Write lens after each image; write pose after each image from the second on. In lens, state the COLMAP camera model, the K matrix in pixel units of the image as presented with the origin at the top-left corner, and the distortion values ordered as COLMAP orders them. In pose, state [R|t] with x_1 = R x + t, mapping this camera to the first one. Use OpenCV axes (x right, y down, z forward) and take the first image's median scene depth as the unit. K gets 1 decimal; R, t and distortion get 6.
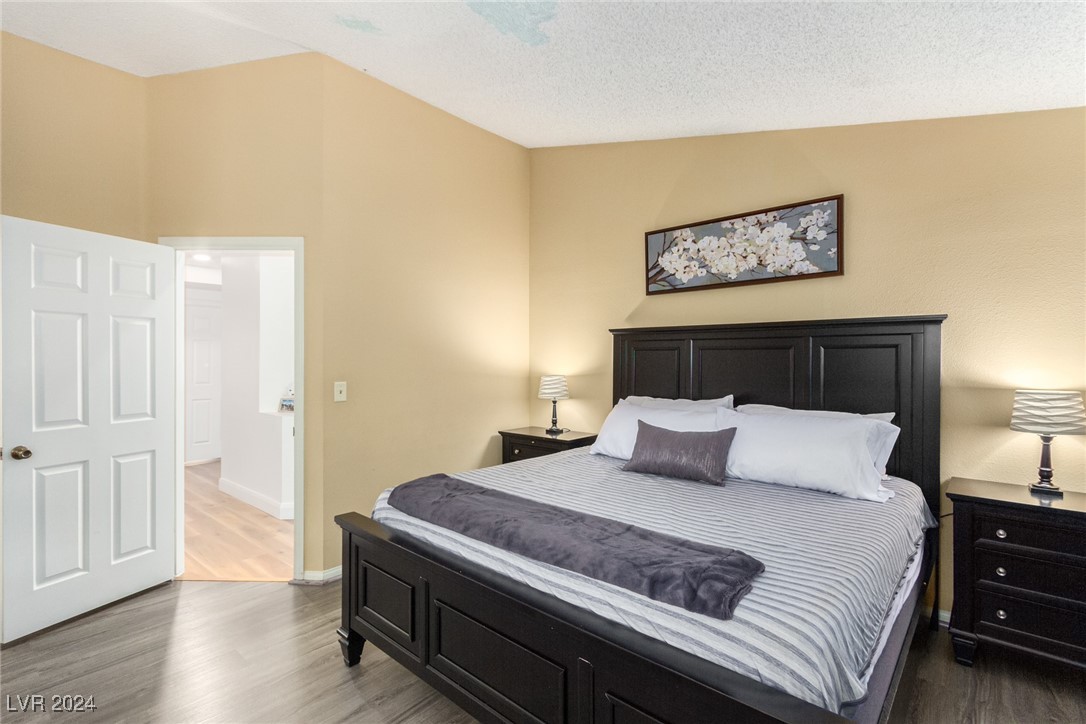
lens RADIAL K [[498.9, 0, 550.7], [0, 498.9, 357.1], [0, 0, 1]] dist [0.005738, 0.000091]
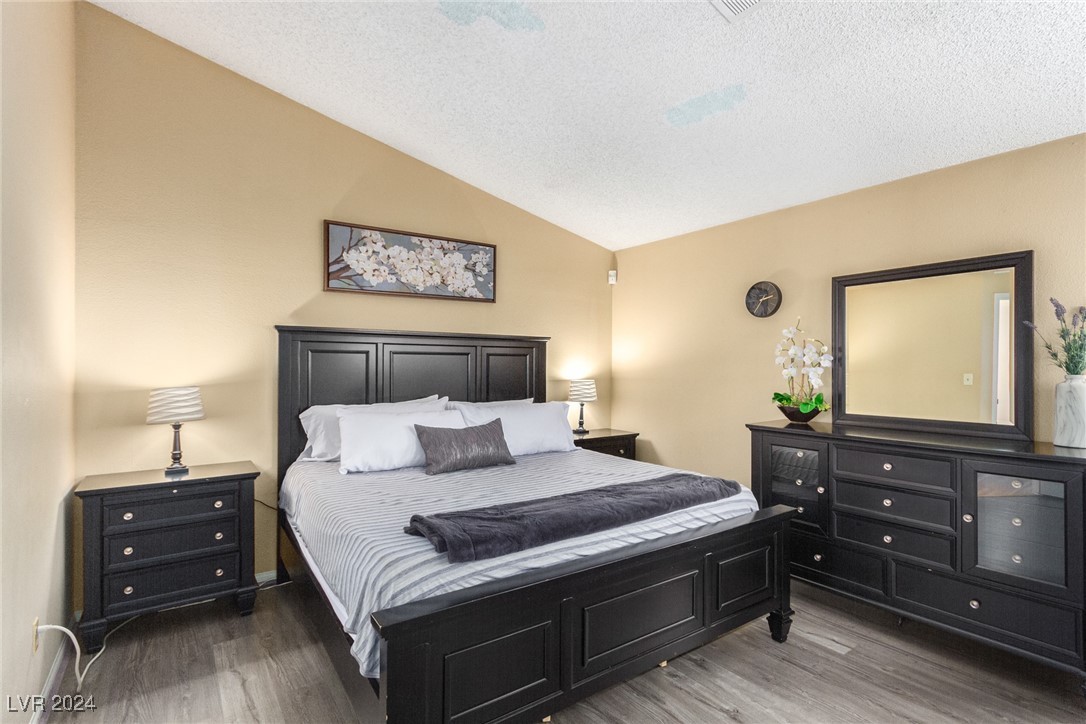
lens RADIAL K [[498.9, 0, 548.6], [0, 498.9, 366.0], [0, 0, 1]] dist [0.005738, 0.000091]
pose [[0.262121, -0.003556, 0.965029, -0.624307], [-0.007276, 0.999958, 0.005661, 0.001752], [-0.965008, -0.008505, 0.262084, 0.426175]]
